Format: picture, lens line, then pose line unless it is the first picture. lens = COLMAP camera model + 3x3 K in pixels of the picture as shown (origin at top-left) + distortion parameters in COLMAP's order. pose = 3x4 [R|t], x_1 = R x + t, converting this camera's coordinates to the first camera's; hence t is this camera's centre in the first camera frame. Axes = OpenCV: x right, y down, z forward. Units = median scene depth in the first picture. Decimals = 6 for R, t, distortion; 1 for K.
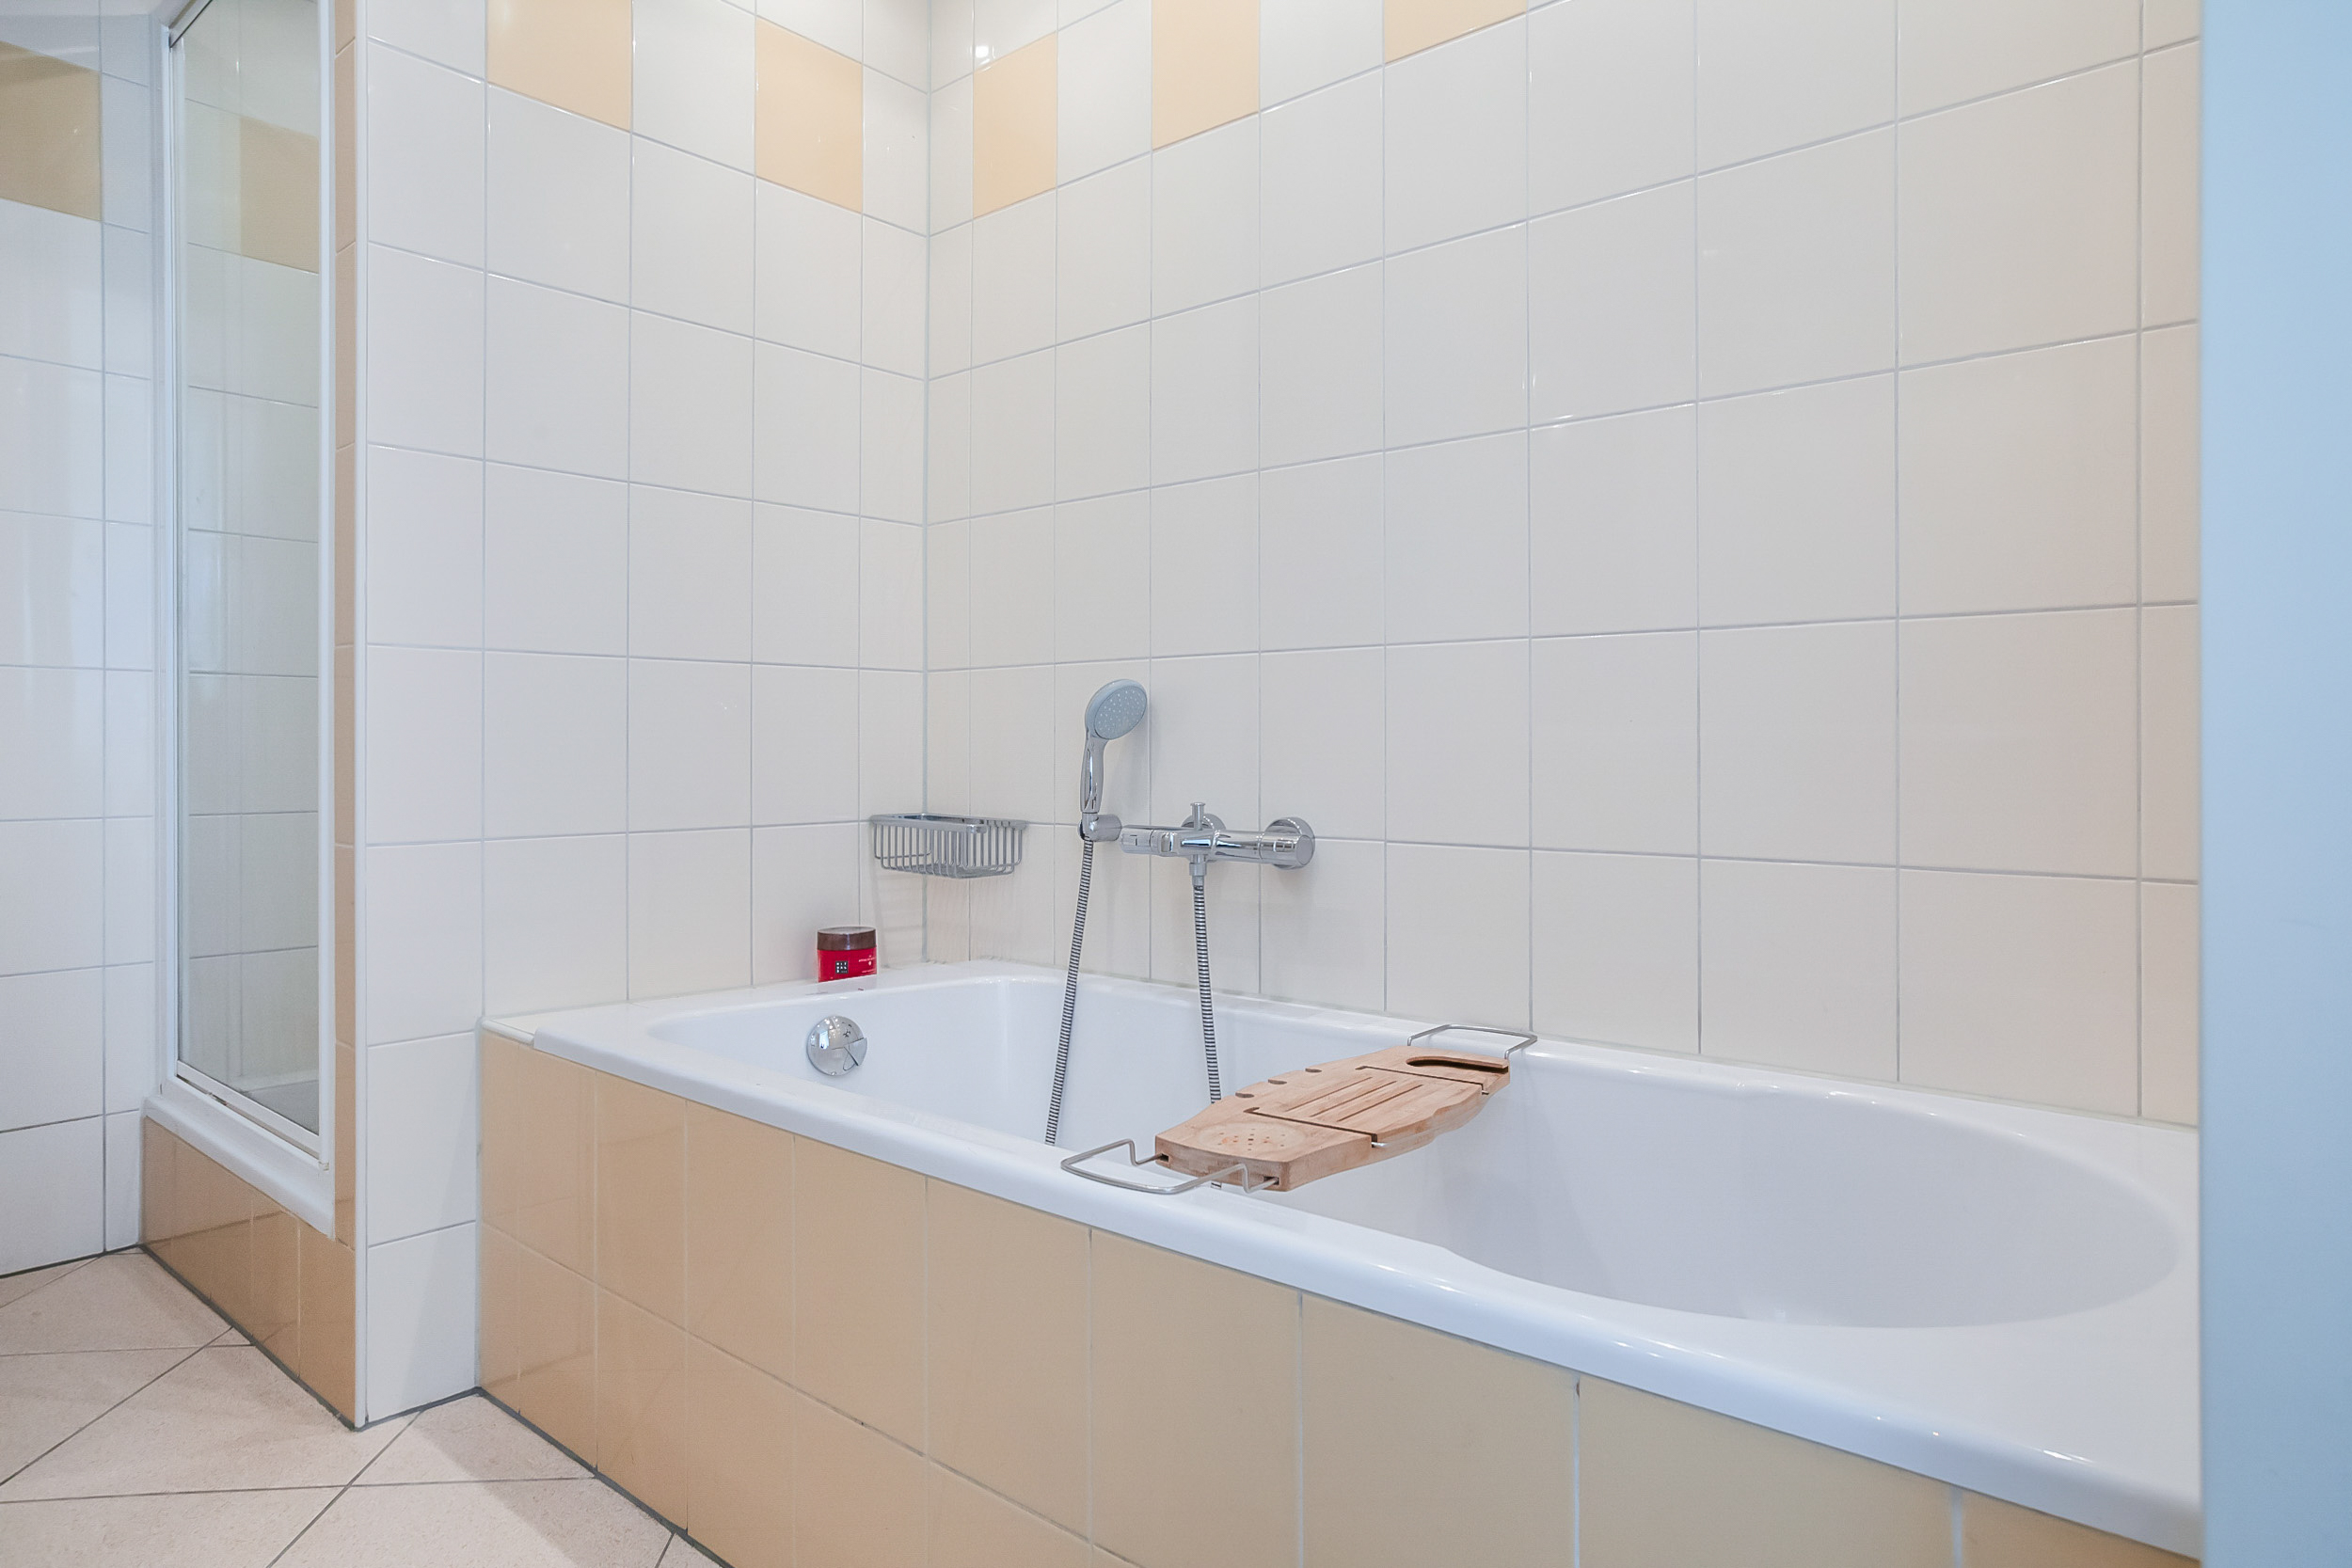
lens RADIAL K [[1390.5, 0, 1177.2], [0, 1390.5, 750.6], [0, 0, 1]] dist [-0.040981, 0.033473]
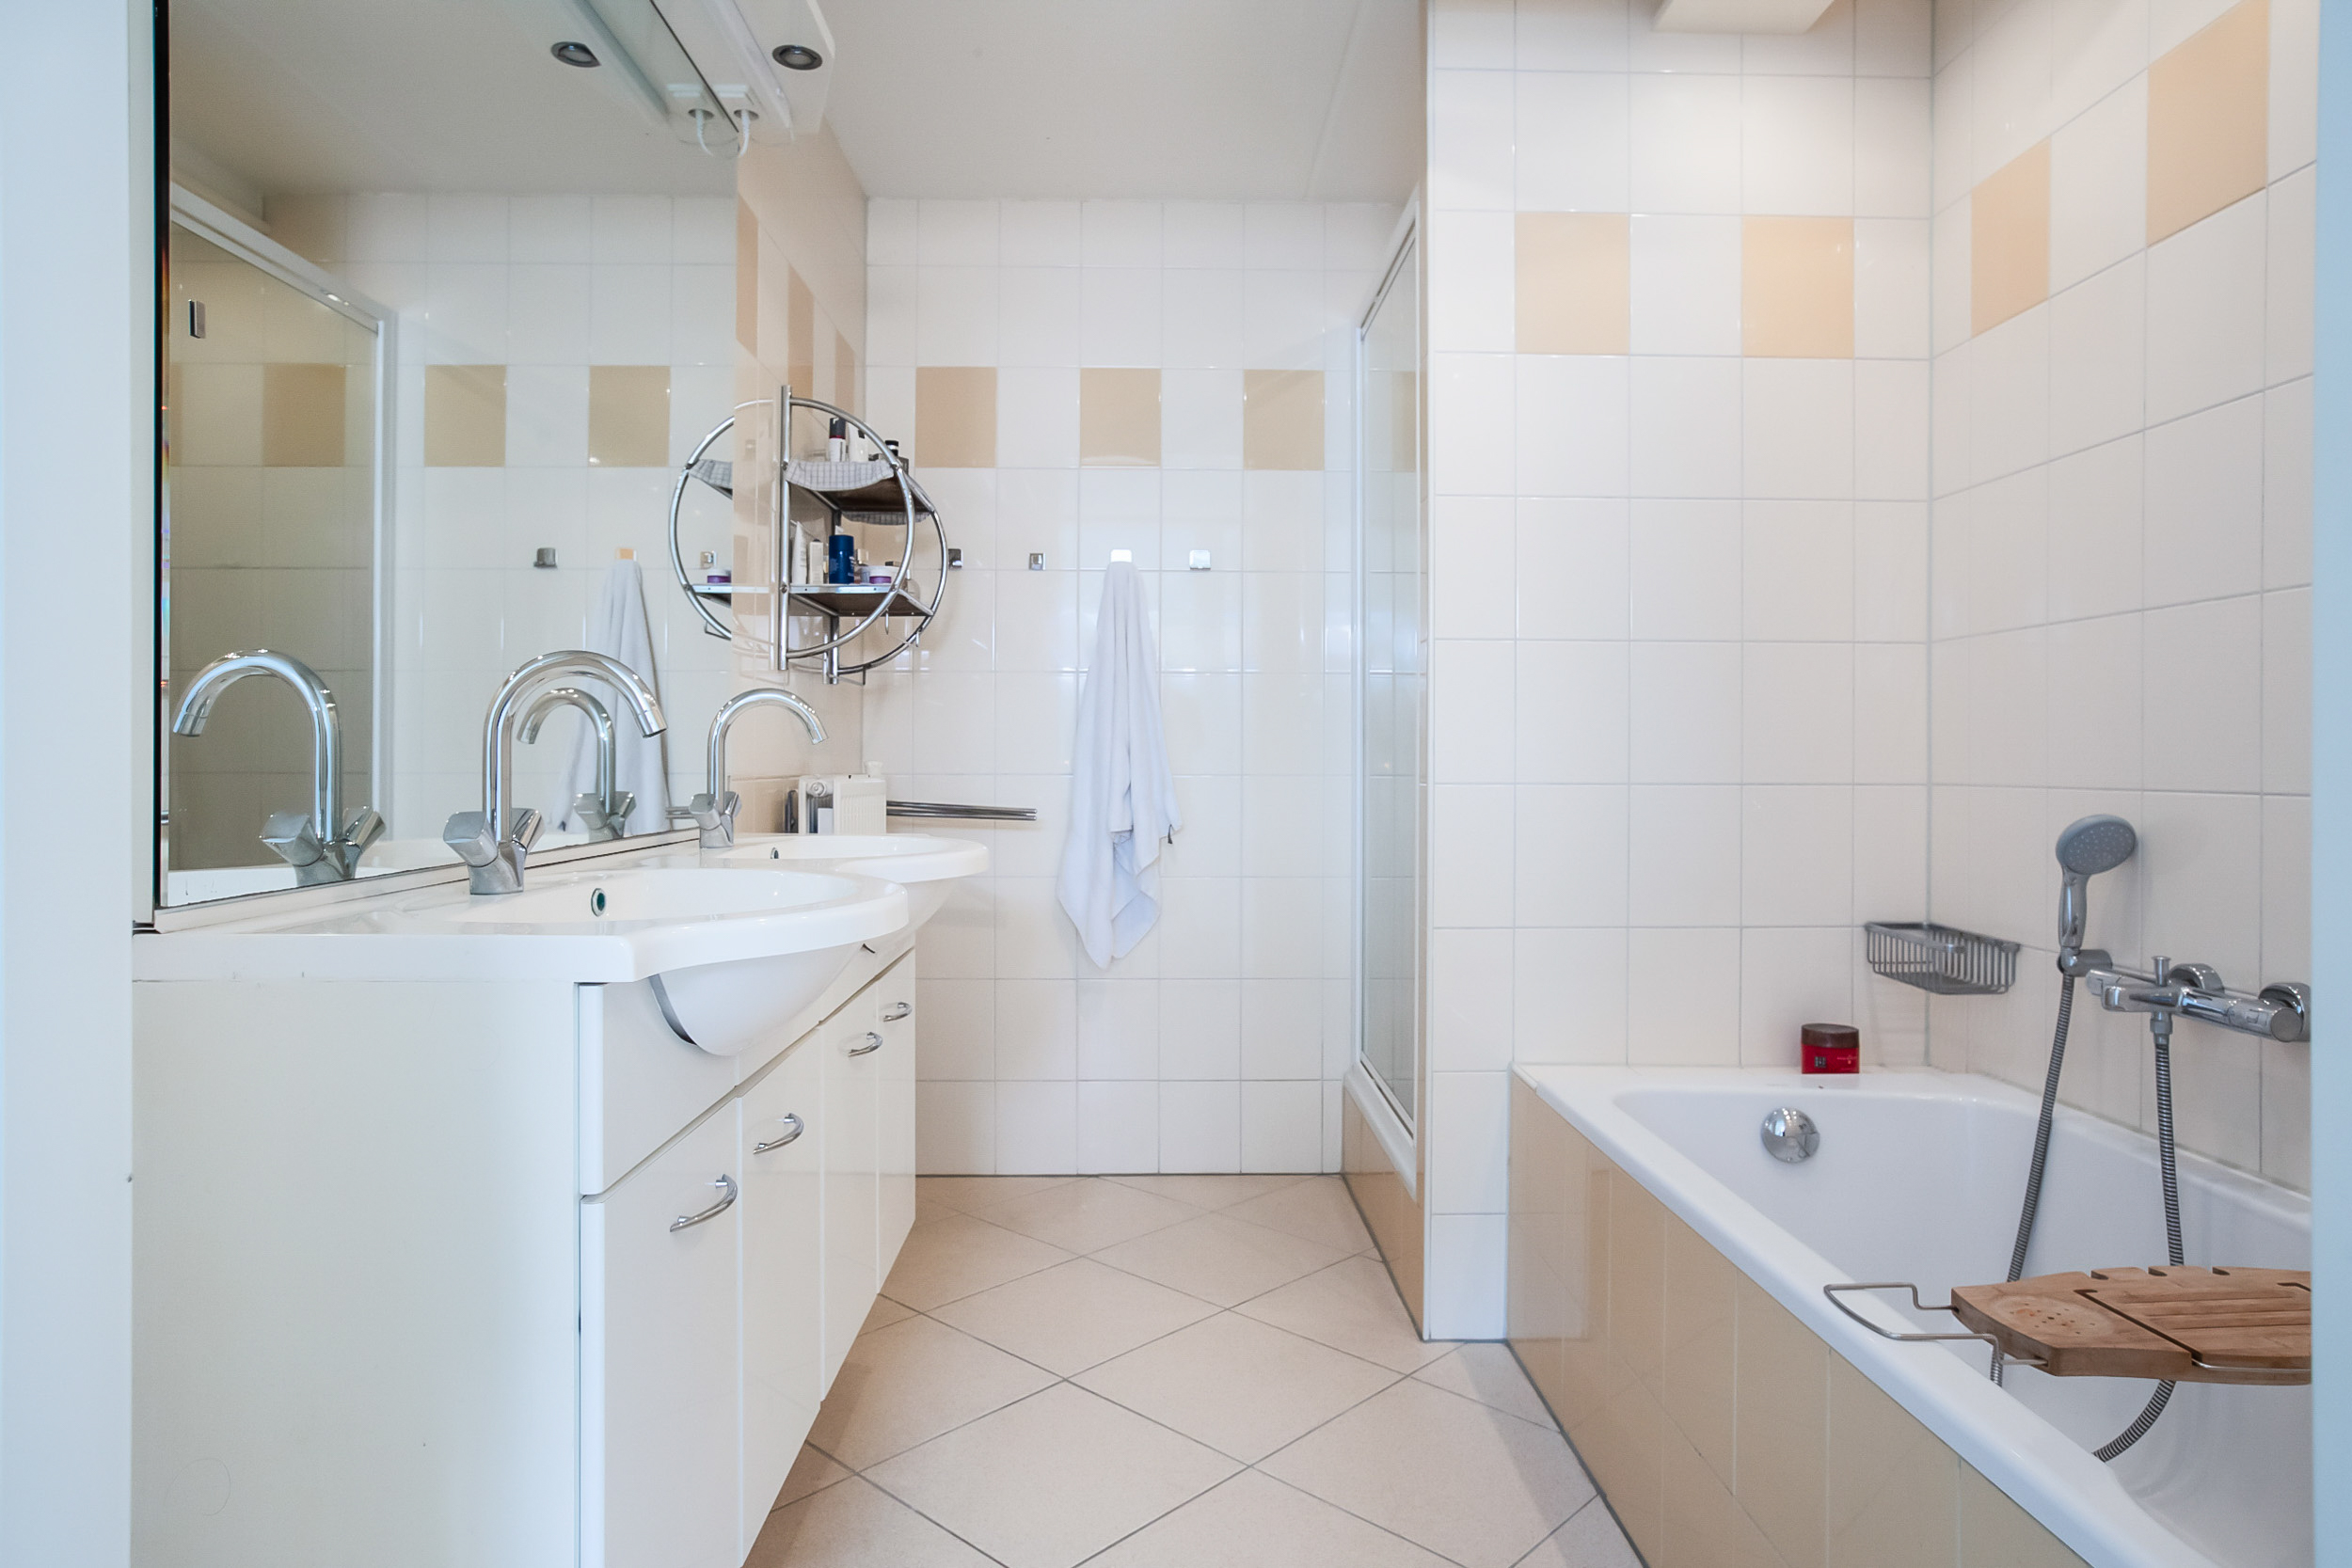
lens RADIAL K [[1390.5, 0, 1177.2], [0, 1390.5, 750.6], [0, 0, 1]] dist [-0.040981, 0.033473]
pose [[0.666079, -0.000448, -0.745881, 0.241684], [-0.003397, 0.999988, -0.003634, -0.088100], [0.745873, 0.004954, 0.666069, -0.113732]]
